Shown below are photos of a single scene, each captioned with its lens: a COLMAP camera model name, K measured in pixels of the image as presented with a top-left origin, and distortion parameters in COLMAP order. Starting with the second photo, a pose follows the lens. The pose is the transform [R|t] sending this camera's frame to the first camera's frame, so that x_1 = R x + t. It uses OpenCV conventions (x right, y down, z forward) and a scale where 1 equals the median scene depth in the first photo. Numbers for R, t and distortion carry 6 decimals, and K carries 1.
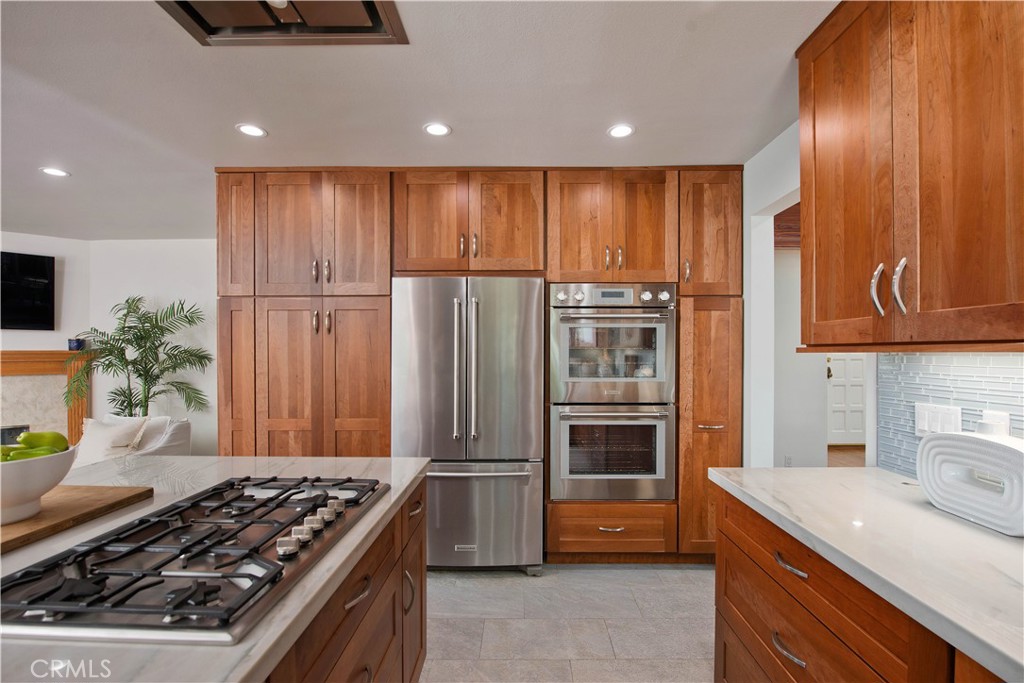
lens RADIAL K [[453.6, 0, 517.4], [0, 453.6, 353.7], [0, 0, 1]] dist [-0.012150, -0.000049]
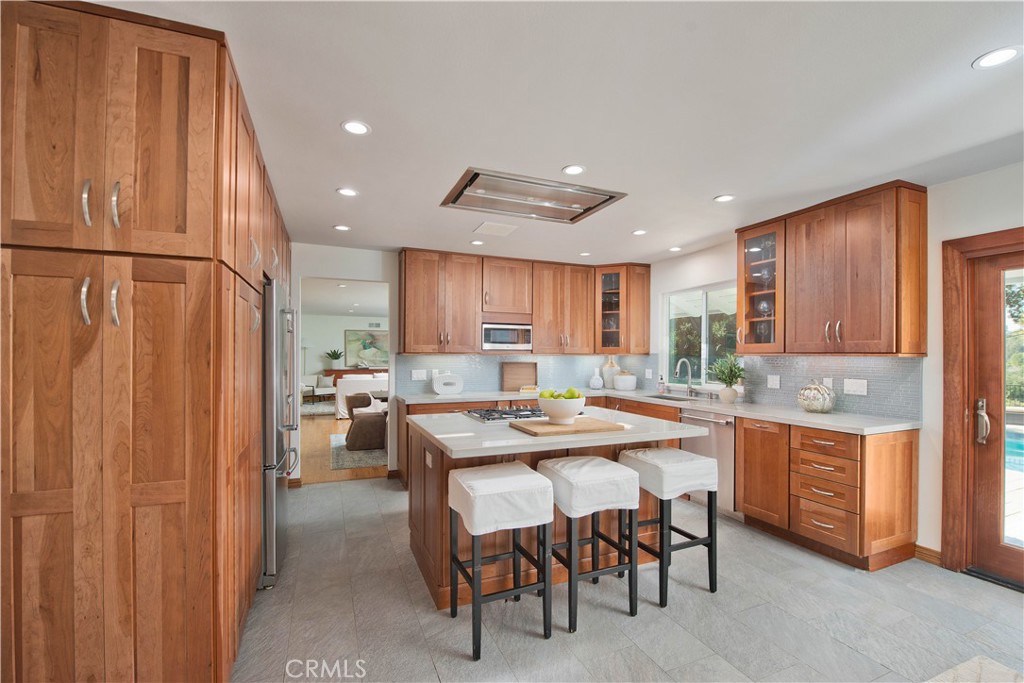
lens RADIAL K [[453.6, 0, 517.4], [0, 453.6, 353.7], [0, 0, 1]] dist [-0.012150, -0.000049]
pose [[-0.403118, 0.001921, 0.915146, -1.337124], [0.004568, 0.999990, -0.000087, -0.006344], [-0.915137, 0.004145, -0.403123, 0.896919]]
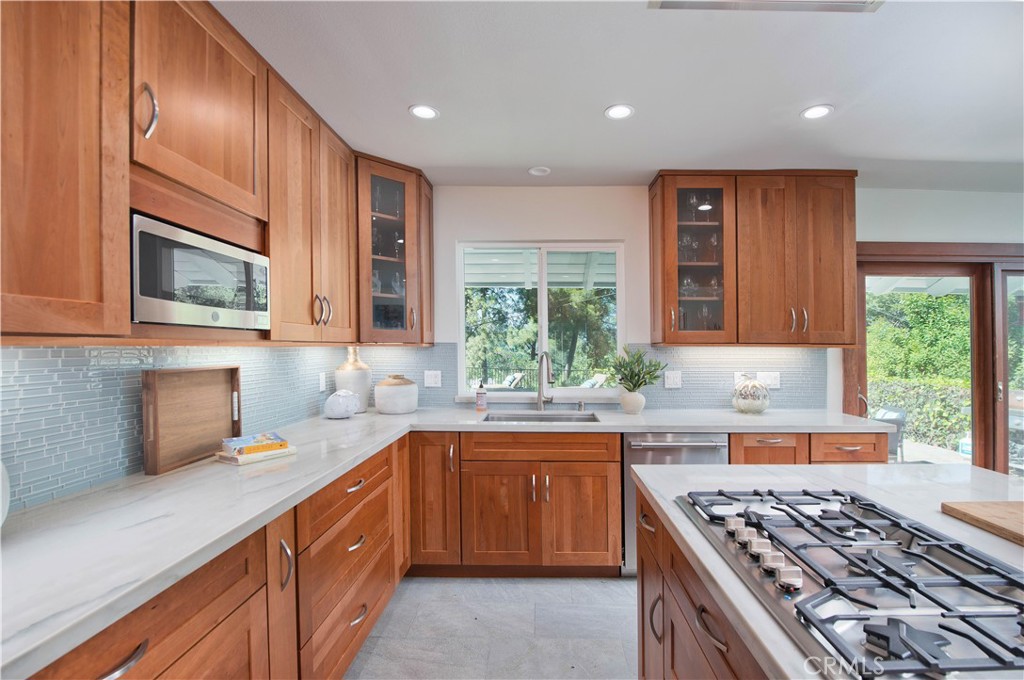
lens RADIAL K [[458.5, 0, 539.3], [0, 458.5, 344.7], [0, 0, 1]] dist [0.000309, 0.000030]
pose [[-0.999988, -0.002389, -0.004381, -0.003606], [-0.002406, 0.999990, 0.003882, -0.005407], [0.004372, 0.003893, -0.999983, 0.719754]]
